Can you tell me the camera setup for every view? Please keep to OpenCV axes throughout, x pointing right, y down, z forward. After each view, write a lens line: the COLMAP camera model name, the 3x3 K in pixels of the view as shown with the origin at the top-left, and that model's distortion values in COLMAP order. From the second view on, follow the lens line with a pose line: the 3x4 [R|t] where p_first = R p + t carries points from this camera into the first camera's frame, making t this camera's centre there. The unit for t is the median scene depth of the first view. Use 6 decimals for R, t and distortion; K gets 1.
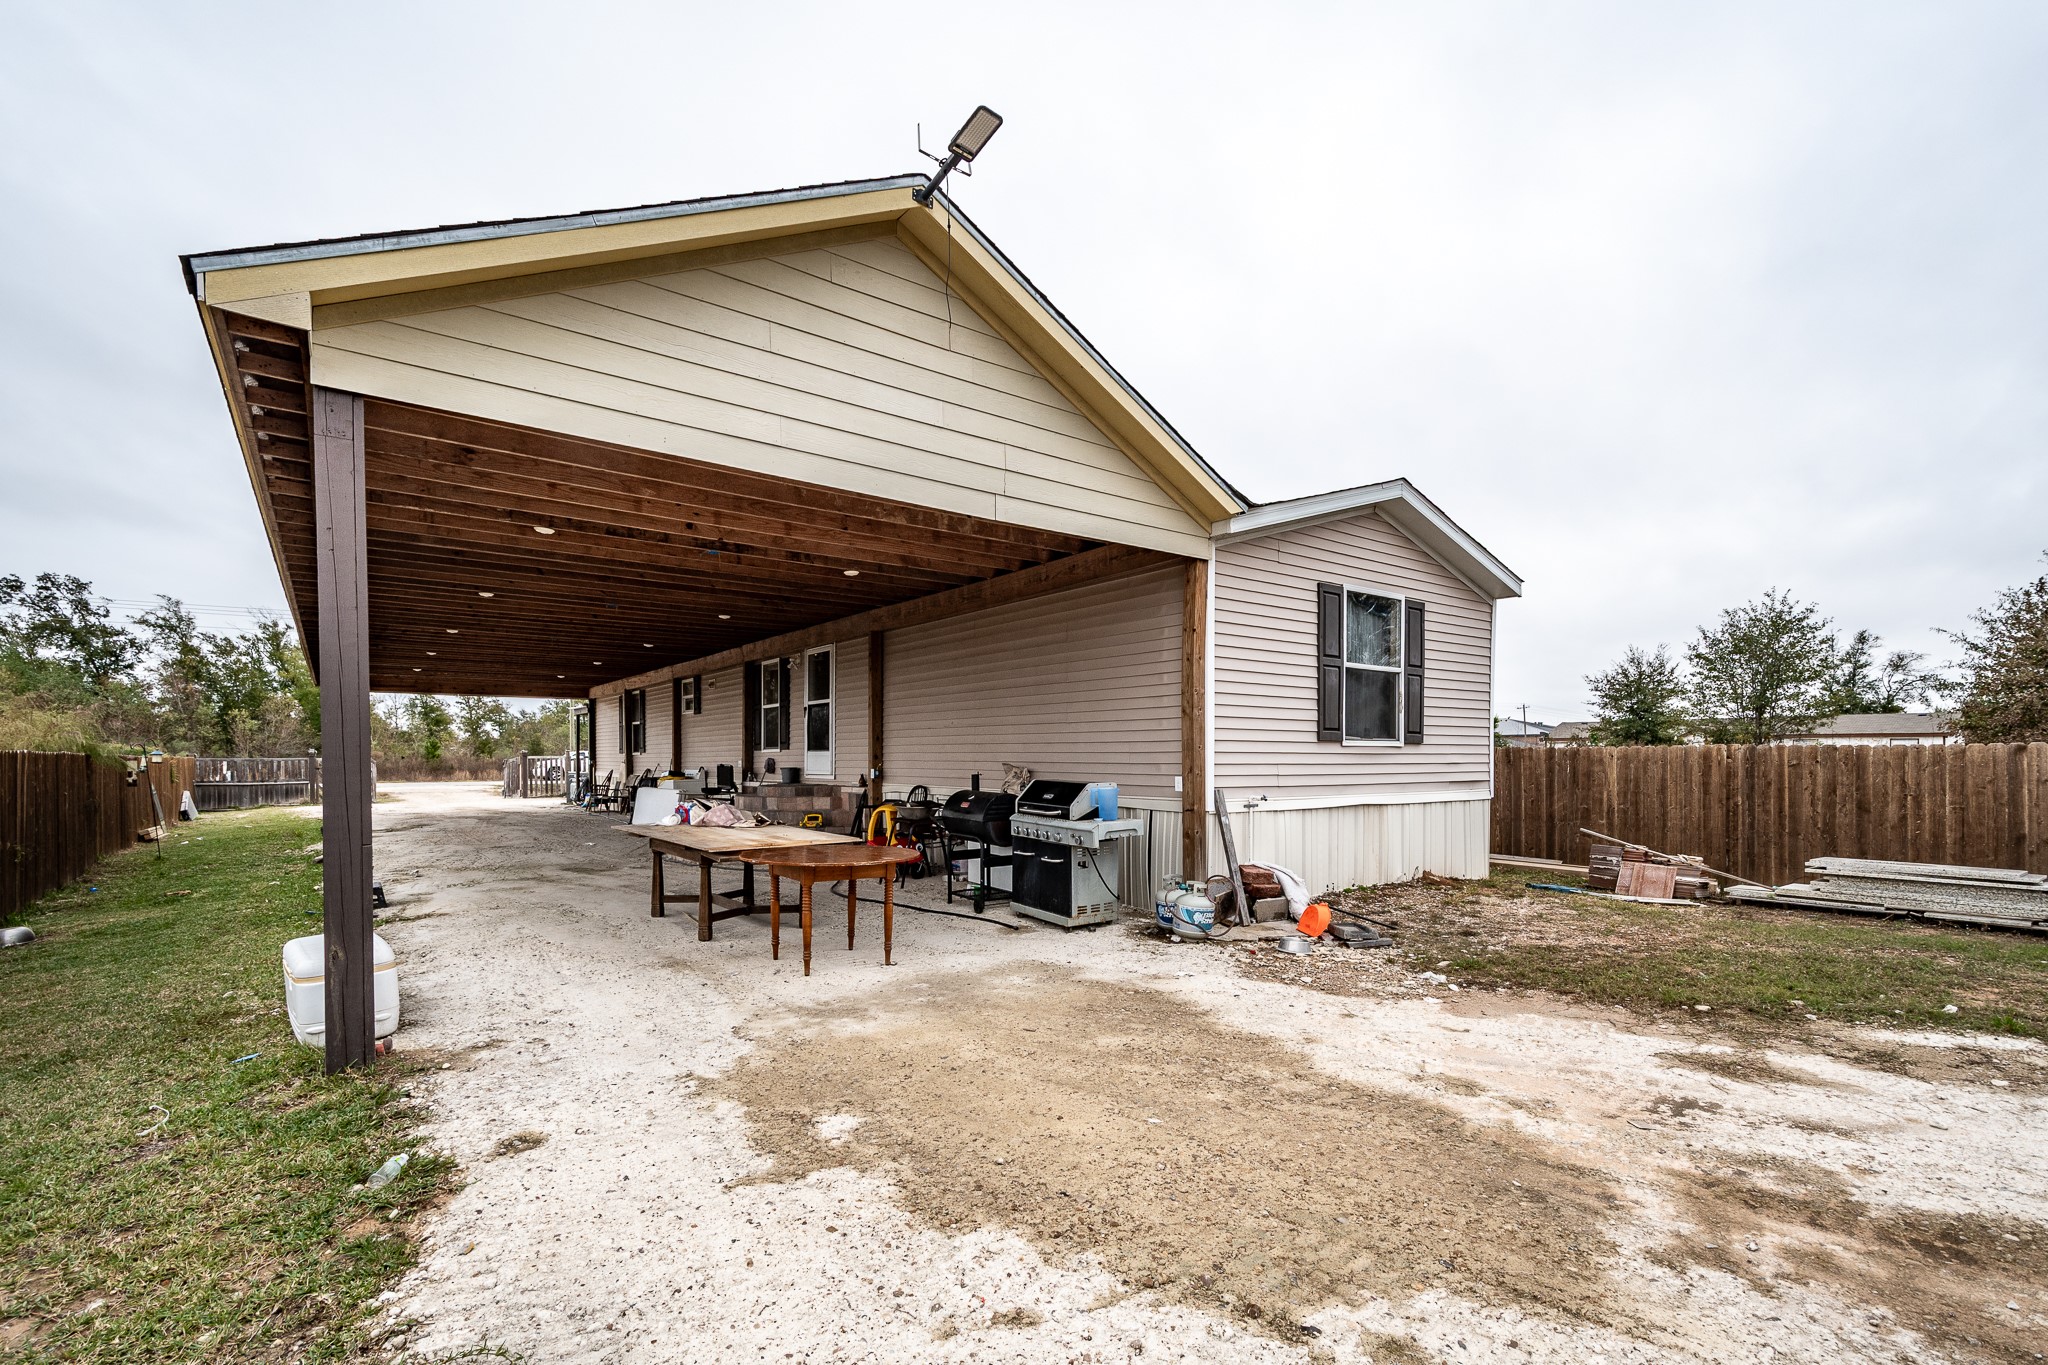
lens RADIAL K [[920.0, 0, 1034.3], [0, 920.0, 749.6], [0, 0, 1]] dist [0.014454, -0.000442]
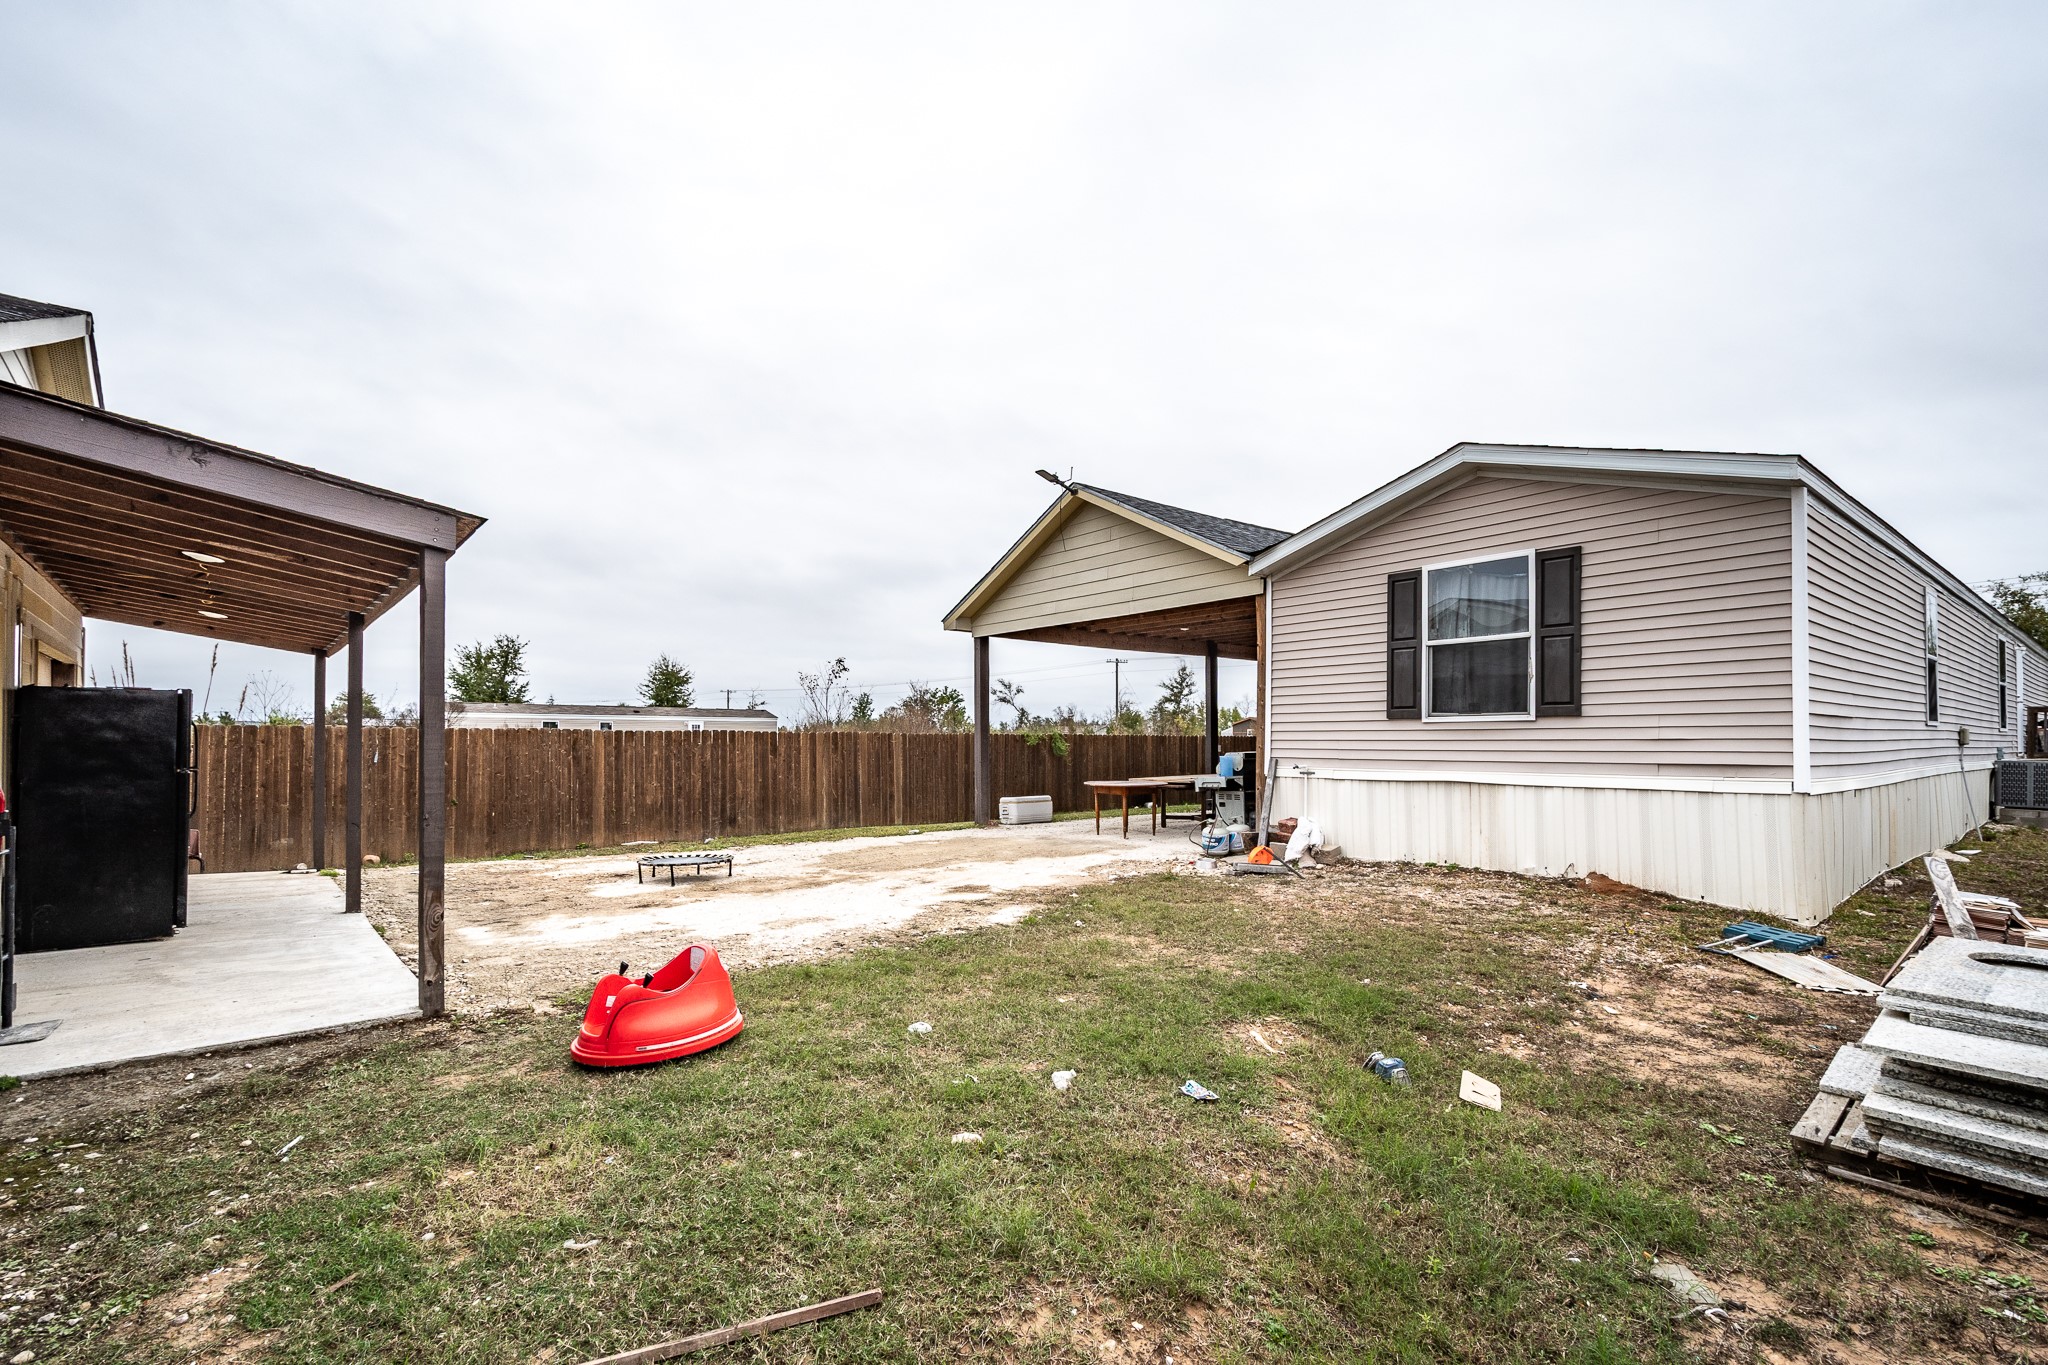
lens RADIAL K [[896.9, 0, 1029.3], [0, 896.9, 732.2], [0, 0, 1]] dist [0.006152, -0.000780]
pose [[0.019175, -0.011042, -0.999755, 1.369589], [0.008383, 0.999906, -0.010883, 0.014561], [0.999781, -0.008173, 0.019266, 0.549372]]
